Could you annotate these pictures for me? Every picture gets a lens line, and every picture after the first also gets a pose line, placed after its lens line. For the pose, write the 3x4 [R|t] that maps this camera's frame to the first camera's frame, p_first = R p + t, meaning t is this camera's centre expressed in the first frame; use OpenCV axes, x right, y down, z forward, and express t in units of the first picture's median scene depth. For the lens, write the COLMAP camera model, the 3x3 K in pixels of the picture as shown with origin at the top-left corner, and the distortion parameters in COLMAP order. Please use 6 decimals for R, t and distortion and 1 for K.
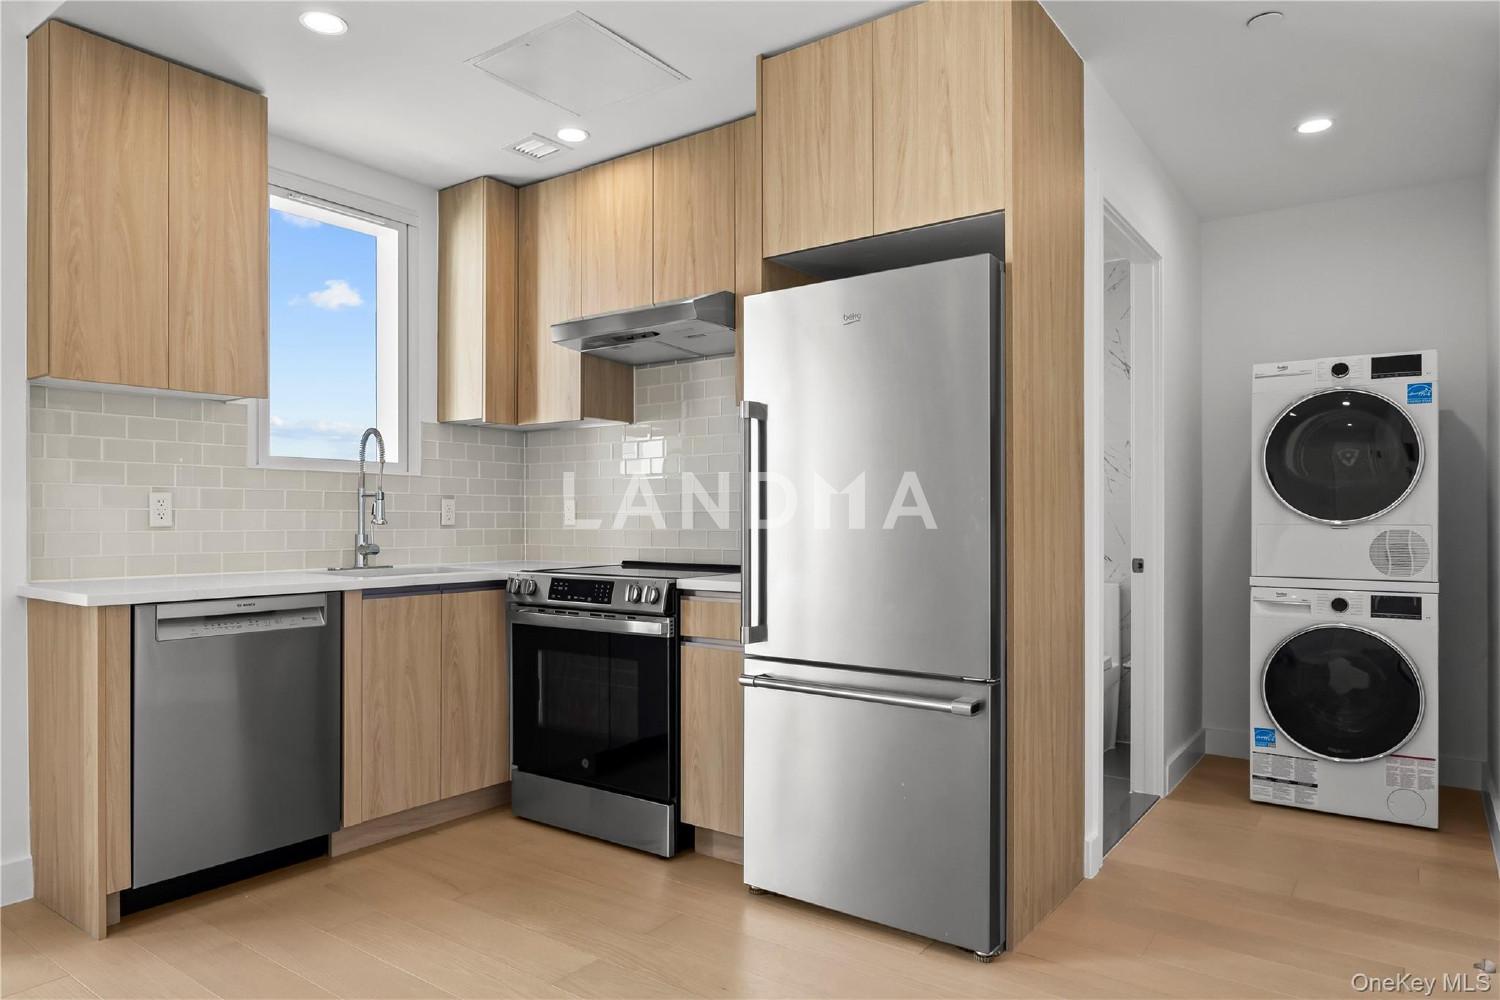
lens RADIAL K [[938.3, 0, 748.8], [0, 938.3, 508.2], [0, 0, 1]] dist [0.008466, 0.002324]
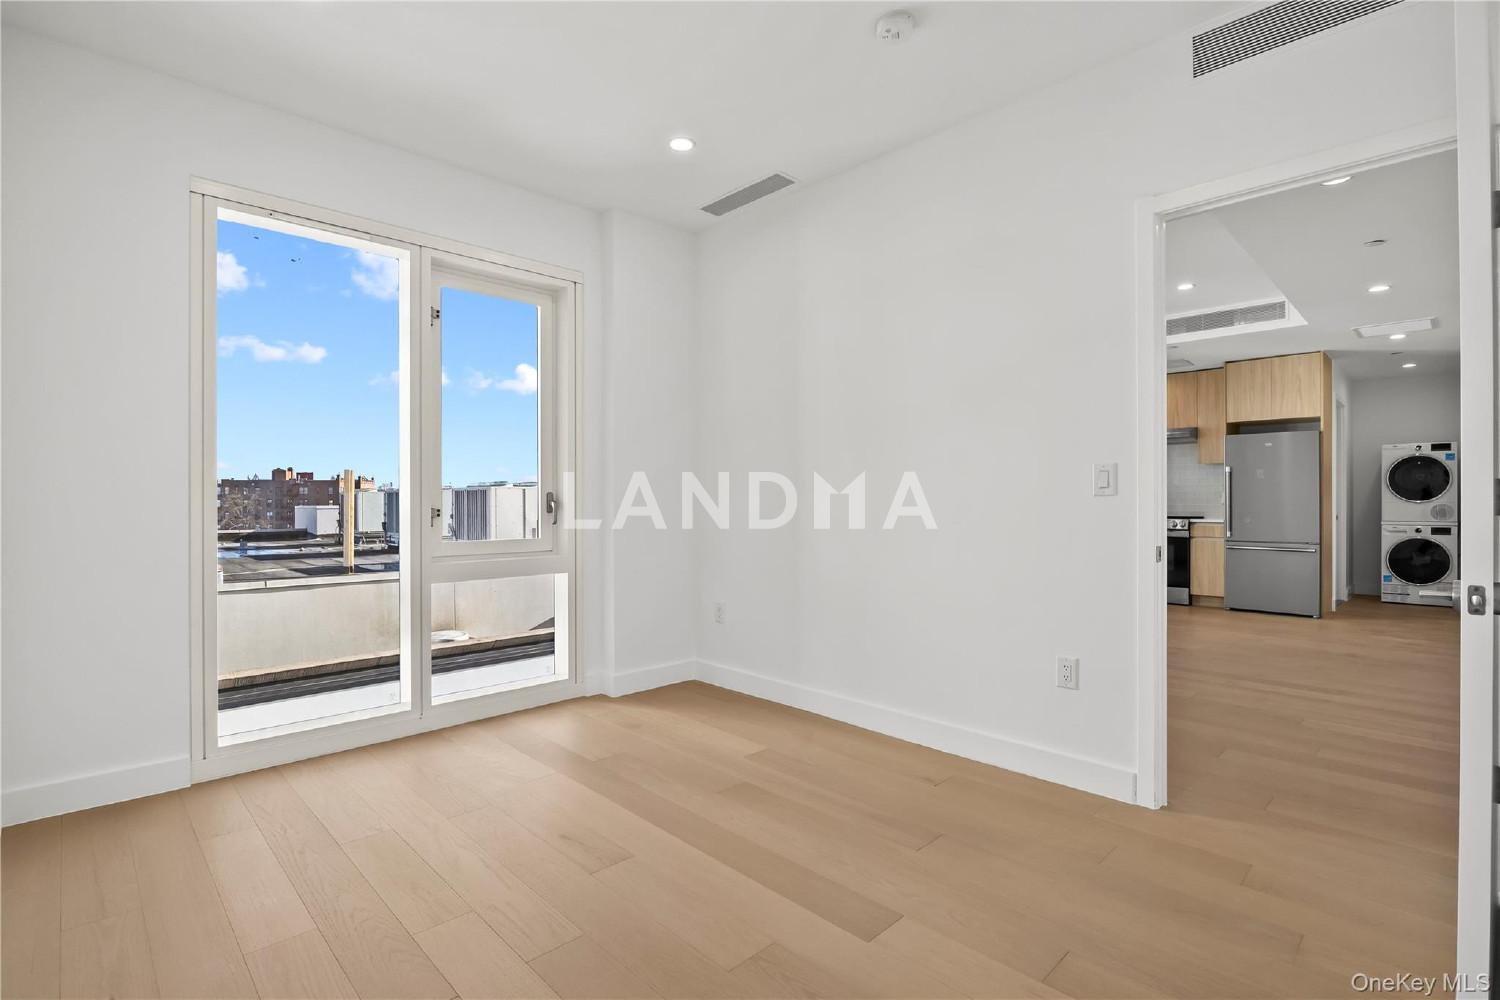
lens RADIAL K [[707.4, 0, 753.4], [0, 707.4, 495.6], [0, 0, 1]] dist [0.000176, -0.000159]
pose [[0.986440, -0.003150, -0.164093, -1.004940], [0.003167, 0.999995, -0.000157, -0.009467], [0.164093, -0.000365, 0.986445, -1.439270]]
